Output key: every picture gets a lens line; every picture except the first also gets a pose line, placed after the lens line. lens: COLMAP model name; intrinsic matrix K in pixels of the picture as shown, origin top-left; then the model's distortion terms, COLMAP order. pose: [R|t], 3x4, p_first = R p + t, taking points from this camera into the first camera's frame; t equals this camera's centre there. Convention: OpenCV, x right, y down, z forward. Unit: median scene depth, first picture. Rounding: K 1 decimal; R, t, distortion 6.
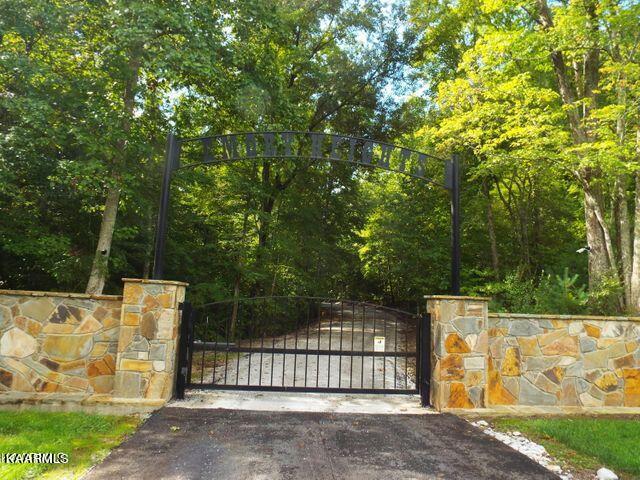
lens RADIAL K [[456.3, 0, 320.0], [0, 456.3, 240.0], [0, 0, 1]] dist [-0.038708, 0.002823]
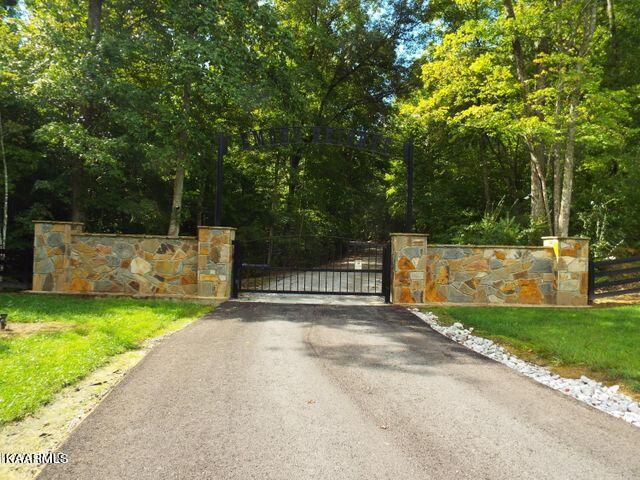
lens RADIAL K [[456.3, 0, 320.0], [0, 456.3, 240.0], [0, 0, 1]] dist [-0.038708, 0.002823]
pose [[0.996456, -0.015608, -0.082654, 0.131077], [0.026306, 0.991170, 0.129962, -0.063829], [0.079896, -0.131676, 0.988068, -0.557267]]
